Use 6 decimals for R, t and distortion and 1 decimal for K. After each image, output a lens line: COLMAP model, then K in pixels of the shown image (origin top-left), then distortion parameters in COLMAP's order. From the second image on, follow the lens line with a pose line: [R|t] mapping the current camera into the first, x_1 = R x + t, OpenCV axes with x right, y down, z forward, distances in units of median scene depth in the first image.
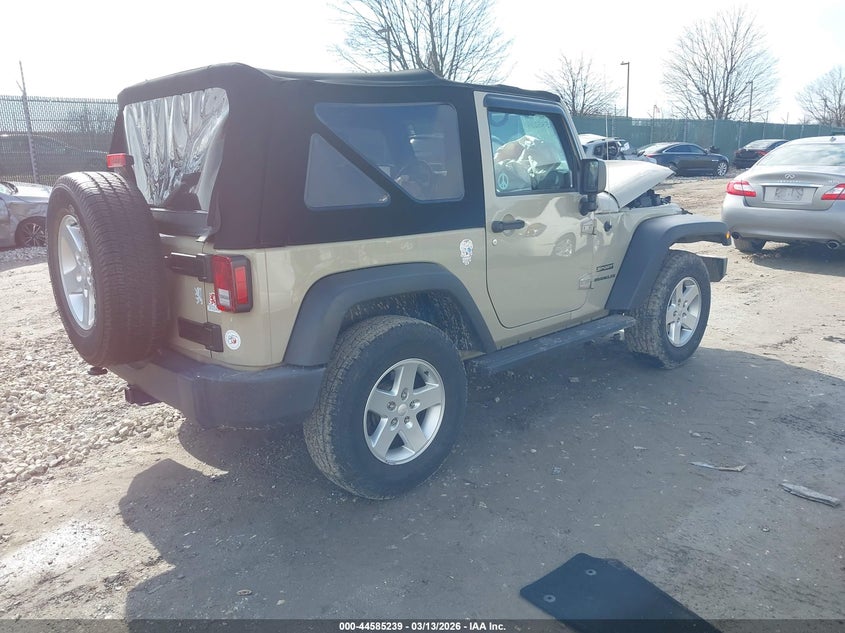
lens RADIAL K [[659.1, 0, 422.5], [0, 659.1, 316.5], [0, 0, 1]] dist [0.004481, 0.000573]
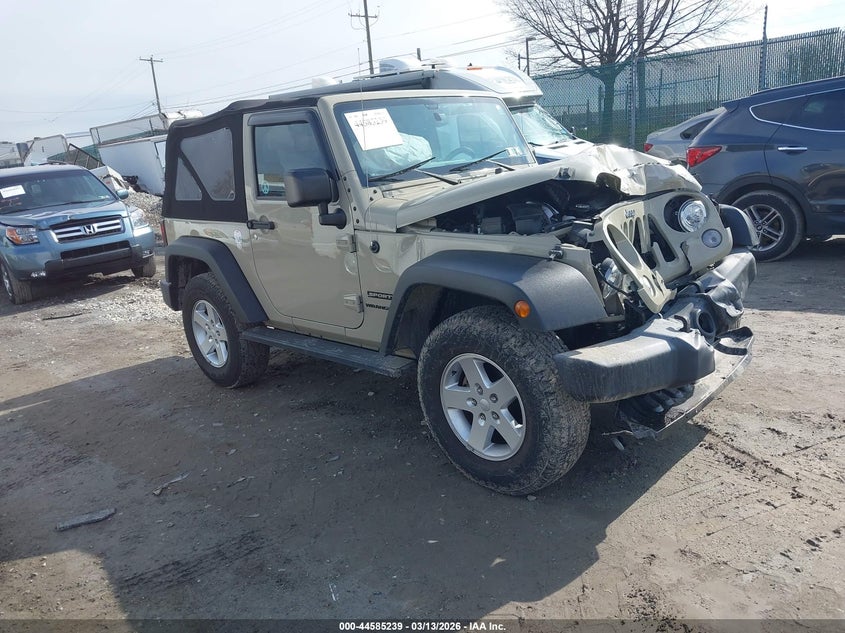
lens RADIAL K [[659.1, 0, 422.5], [0, 659.1, 316.5], [0, 0, 1]] dist [0.004481, 0.000573]
pose [[0.056376, 0.279455, -0.958502, 1.187861], [-0.143605, 0.952316, 0.269205, -0.306631], [0.988028, 0.122469, 0.093819, 1.078143]]
